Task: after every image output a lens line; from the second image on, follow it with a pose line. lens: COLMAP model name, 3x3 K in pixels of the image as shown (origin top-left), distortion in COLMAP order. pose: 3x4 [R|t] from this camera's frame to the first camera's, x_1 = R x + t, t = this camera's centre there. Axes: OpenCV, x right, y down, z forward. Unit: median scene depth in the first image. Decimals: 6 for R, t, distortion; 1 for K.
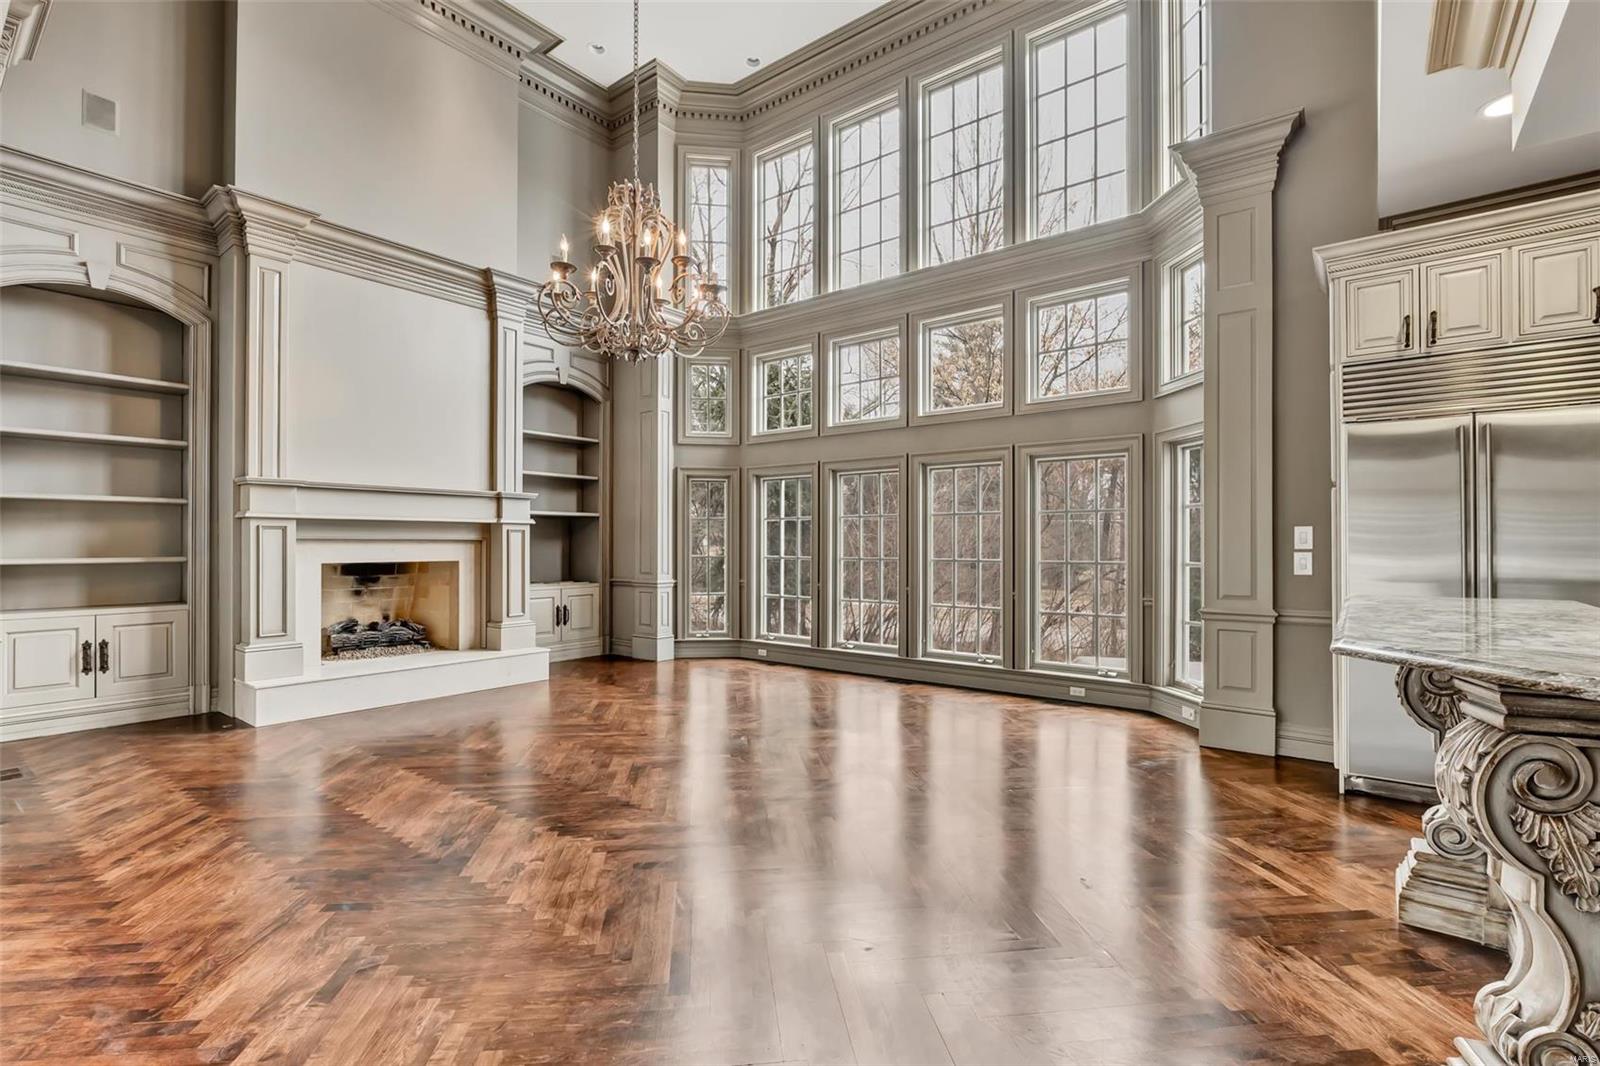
lens RADIAL K [[717.5, 0, 798.7], [0, 717.5, 541.9], [0, 0, 1]] dist [-0.004631, 0.001040]
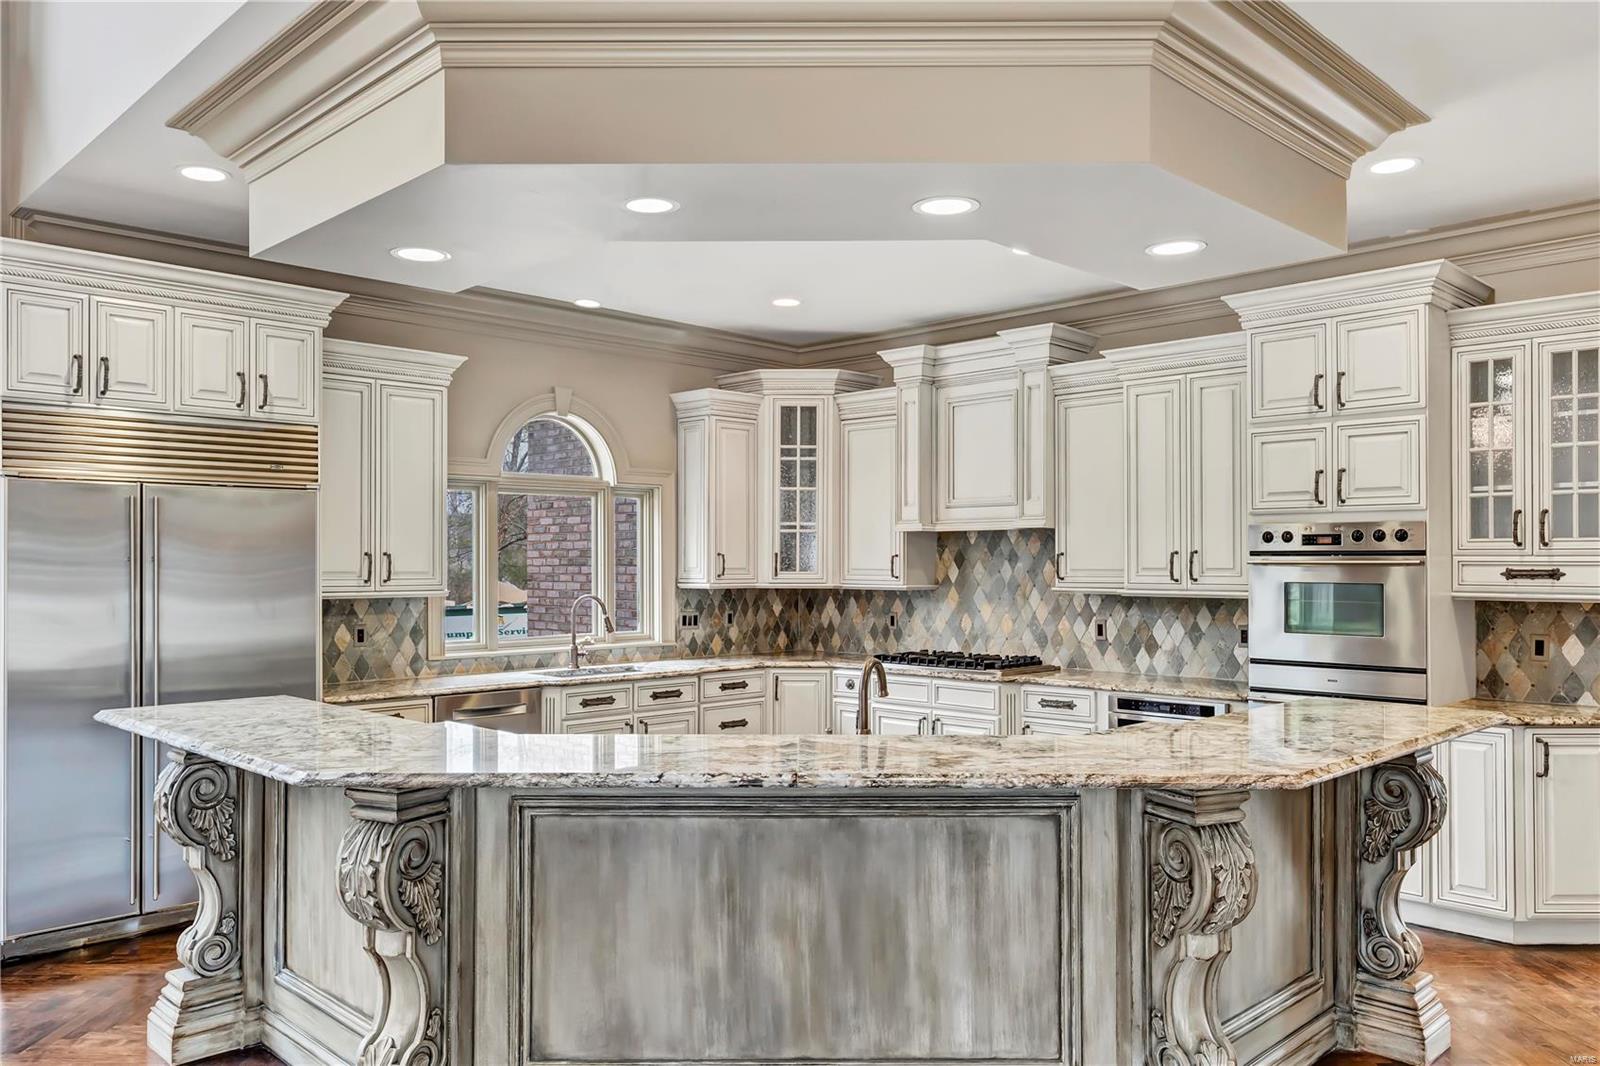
lens RADIAL K [[1196.3, 0, 798.1], [0, 1196.3, 545.5], [0, 0, 1]] dist [0.006144, 0.001498]
pose [[0.119866, 0.015958, 0.992662, -0.605631], [-0.003210, 0.999872, -0.015686, -0.115135], [-0.992785, -0.001306, 0.119902, 0.020343]]
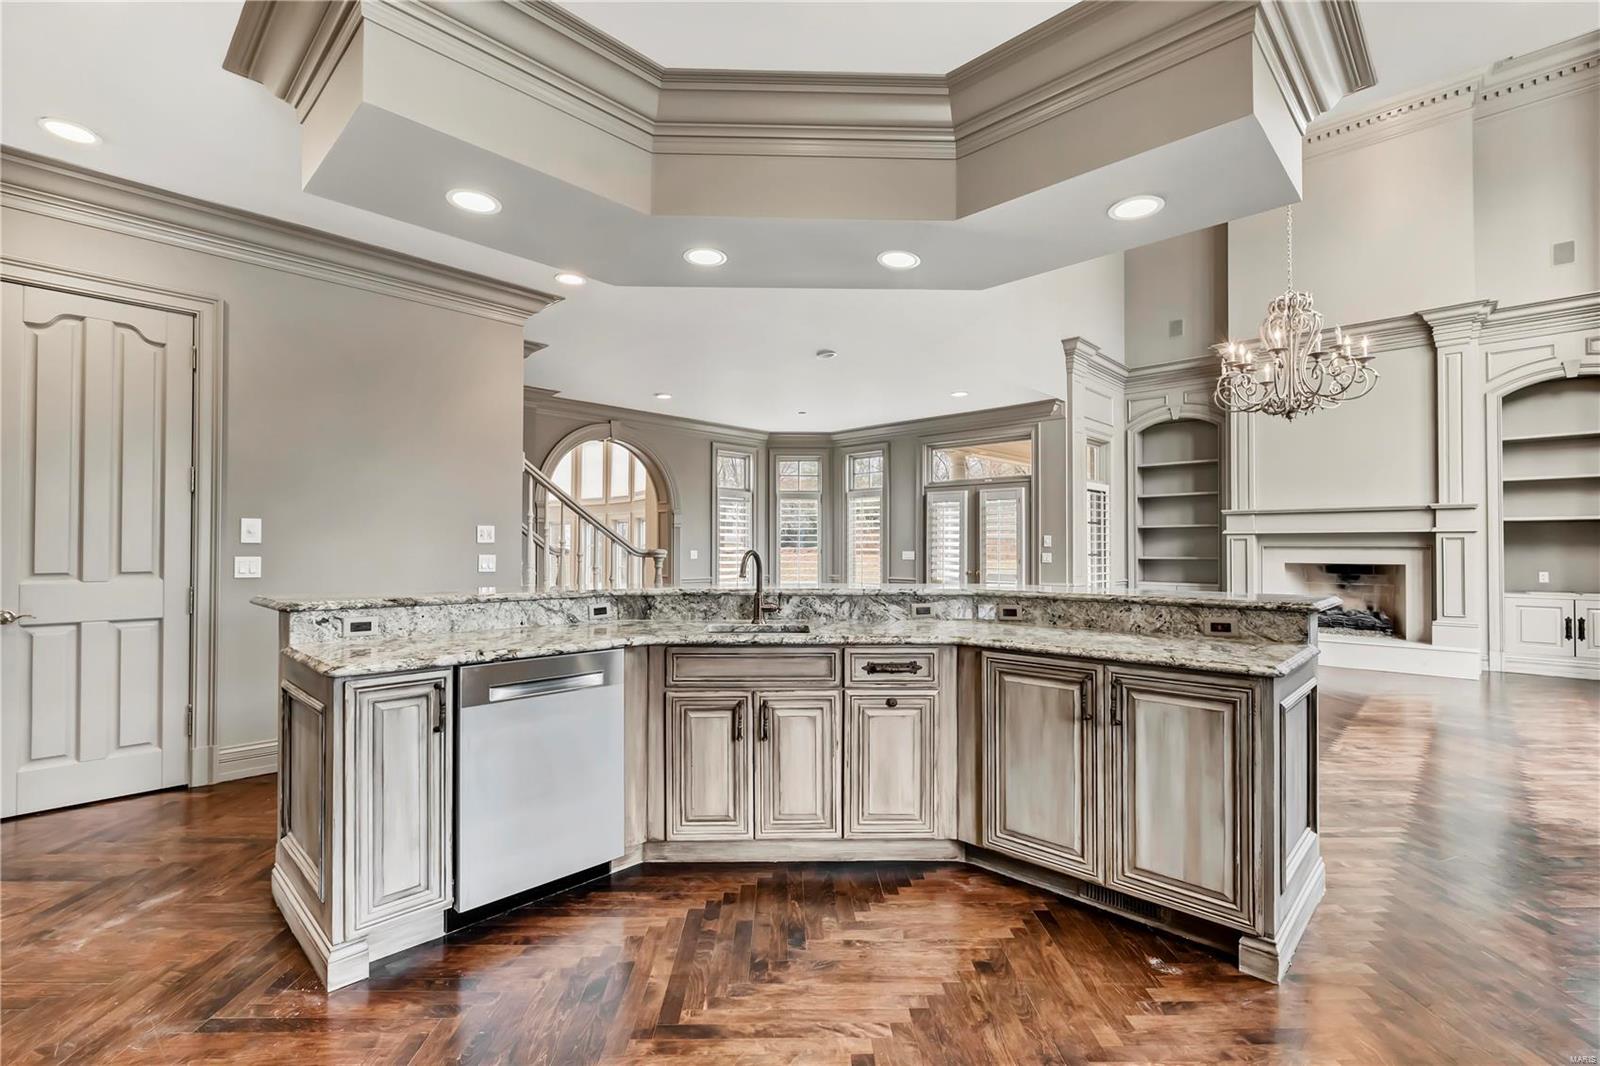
lens RADIAL K [[717.5, 0, 798.0], [0, 717.5, 535.7], [0, 0, 1]] dist [-0.004631, 0.001040]
pose [[-0.103784, -0.016660, -0.994460, 2.090651], [0.001805, 0.999855, -0.016938, -0.008374], [0.994598, -0.003552, -0.103739, 0.326873]]
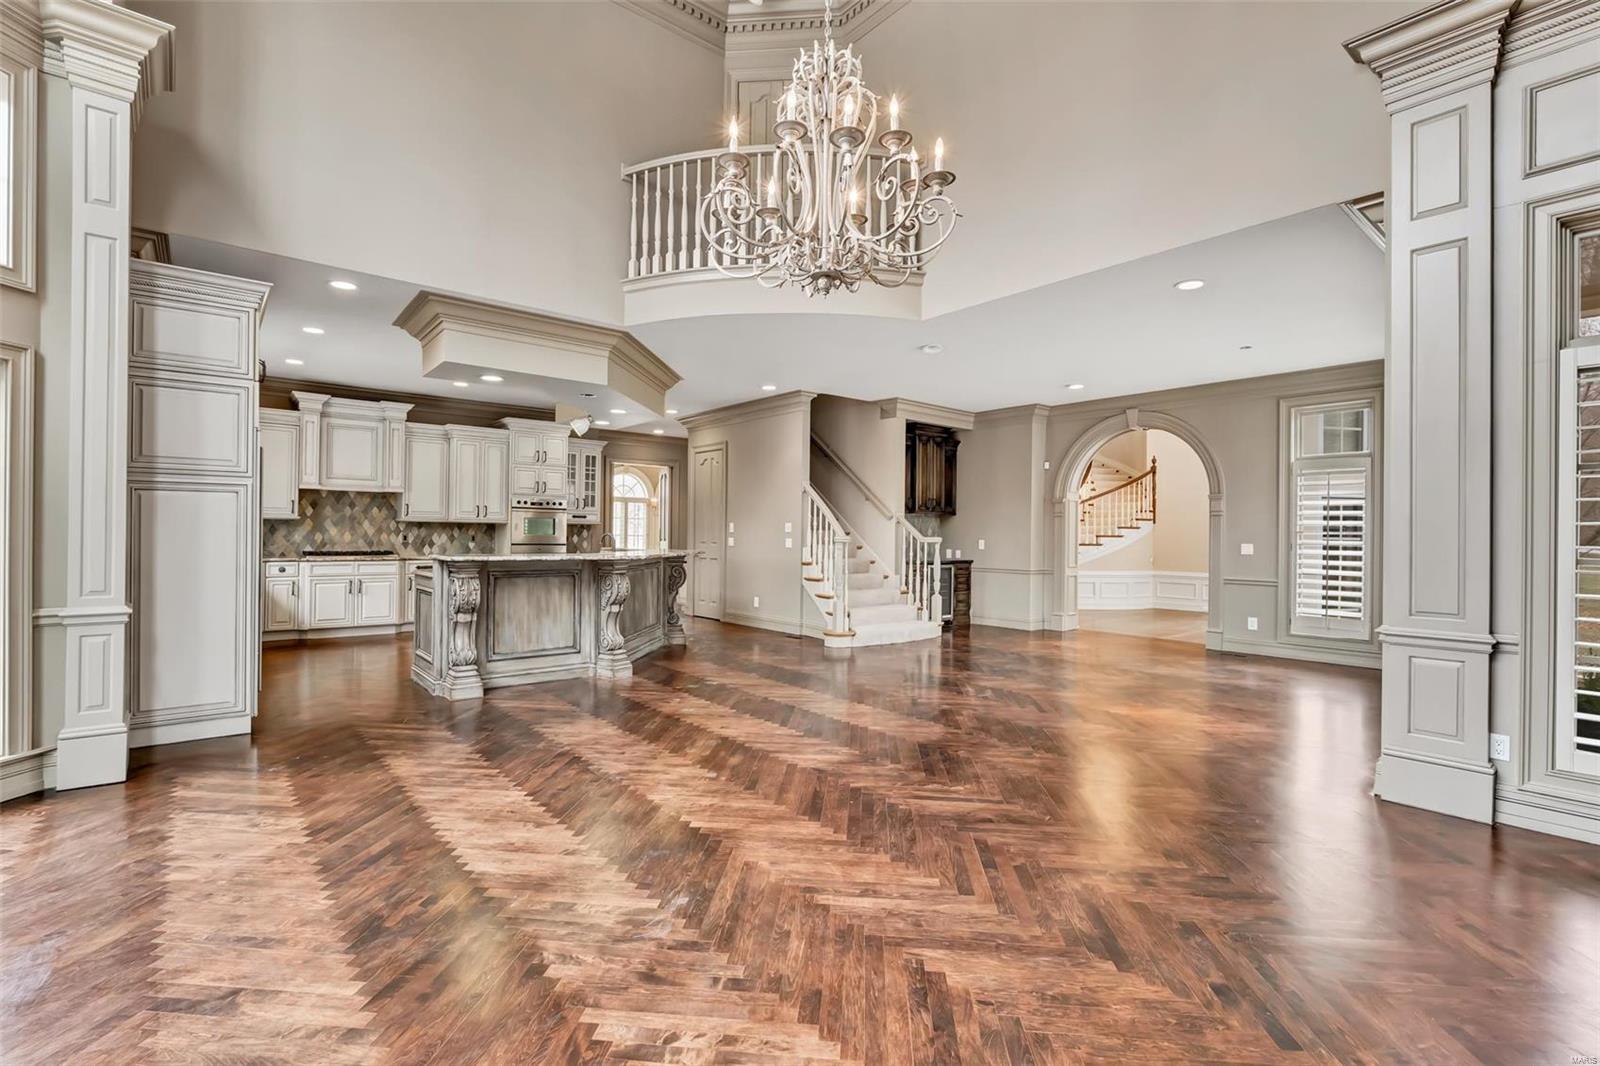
lens RADIAL K [[717.5, 0, 790.8], [0, 717.5, 531.5], [0, 0, 1]] dist [-0.004631, 0.001040]
pose [[-0.976847, -0.010364, 0.213686, -0.596643], [-0.012654, 0.999876, -0.009349, 0.008807], [-0.213563, -0.011837, -0.976858, 2.932780]]
